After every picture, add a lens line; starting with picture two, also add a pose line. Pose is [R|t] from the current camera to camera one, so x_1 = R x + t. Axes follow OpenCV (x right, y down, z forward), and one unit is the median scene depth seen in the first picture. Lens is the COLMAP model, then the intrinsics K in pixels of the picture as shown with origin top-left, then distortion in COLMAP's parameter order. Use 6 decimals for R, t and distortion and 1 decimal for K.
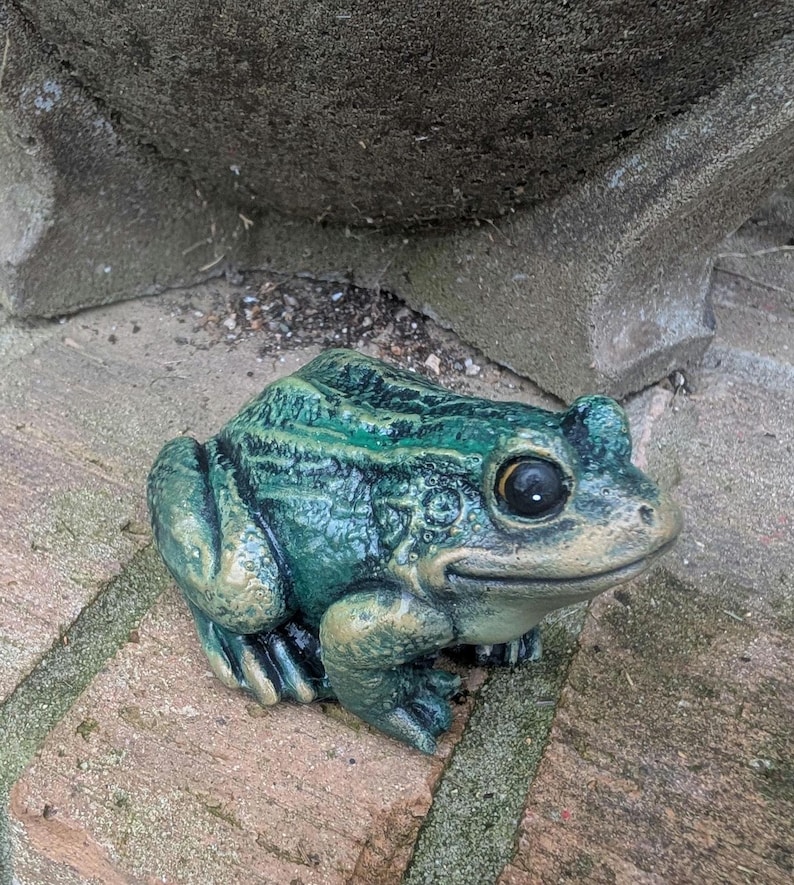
lens RADIAL K [[982.7, 0, 282.2], [0, 982.7, 513.4], [0, 0, 1]] dist [-0.000866, 0.000000]
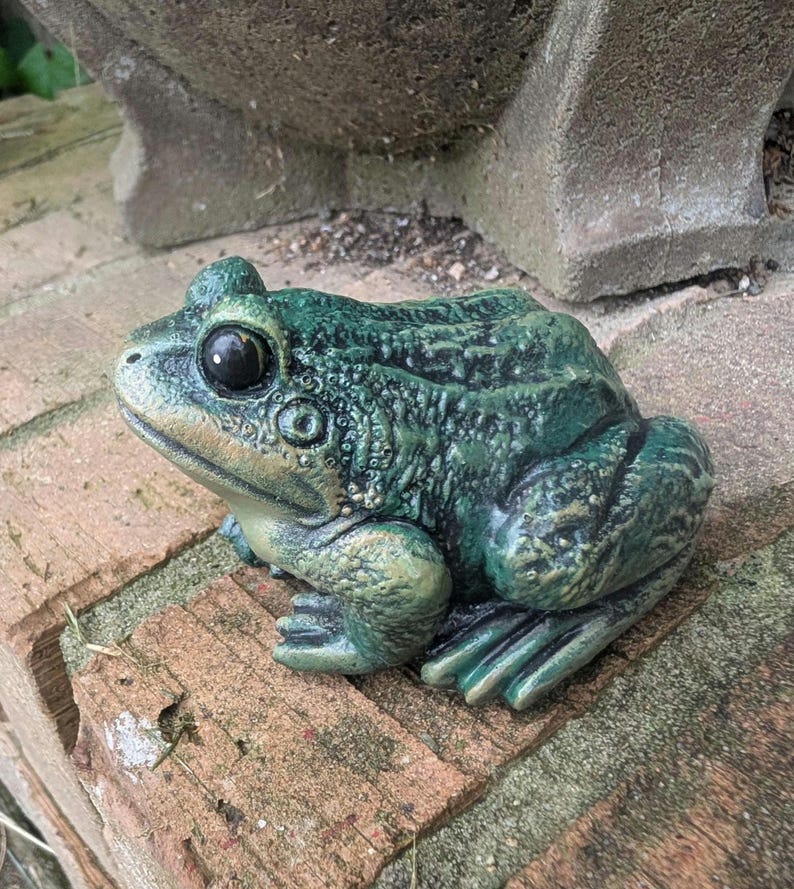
lens RADIAL K [[934.7, 0, 224.2], [0, 934.7, 472.9], [0, 0, 1]] dist [0.008244, 0.000000]
pose [[0.833990, 0.072003, -0.547062, 0.526878], [-0.127790, 0.989698, -0.064553, 0.162975], [0.536778, 0.123745, 0.834599, 0.057315]]
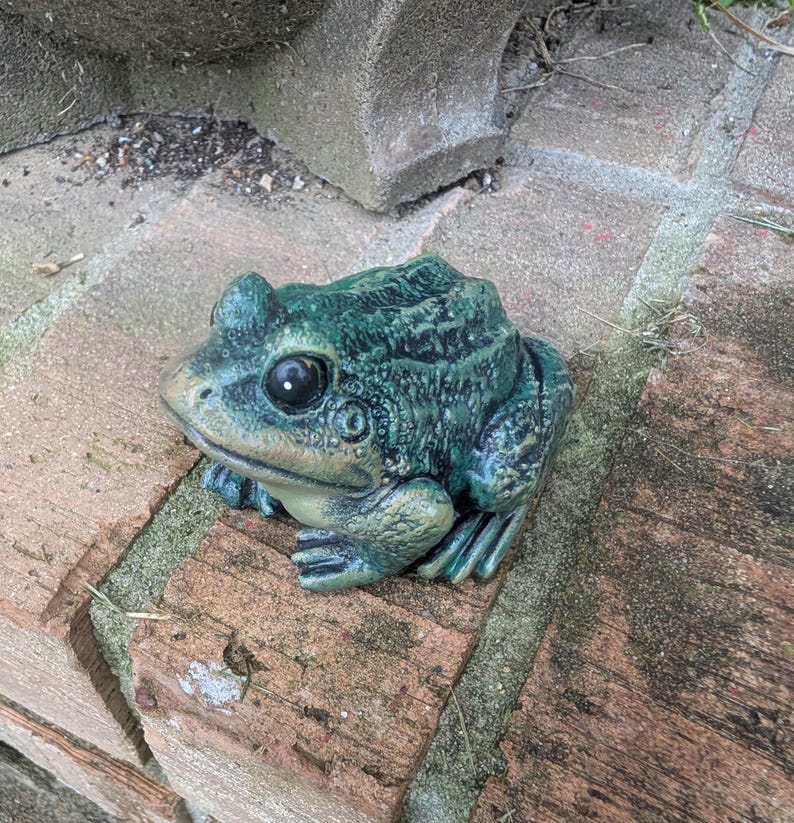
lens RADIAL K [[791.6, 0, 303.2], [0, 791.6, 527.8], [0, 0, 1]] dist [0.004458, 0.000000]
pose [[0.990600, -0.027583, -0.133977, 0.326426], [0.055632, 0.976033, 0.210393, 0.058961], [0.124963, -0.215869, 0.968393, -0.016907]]
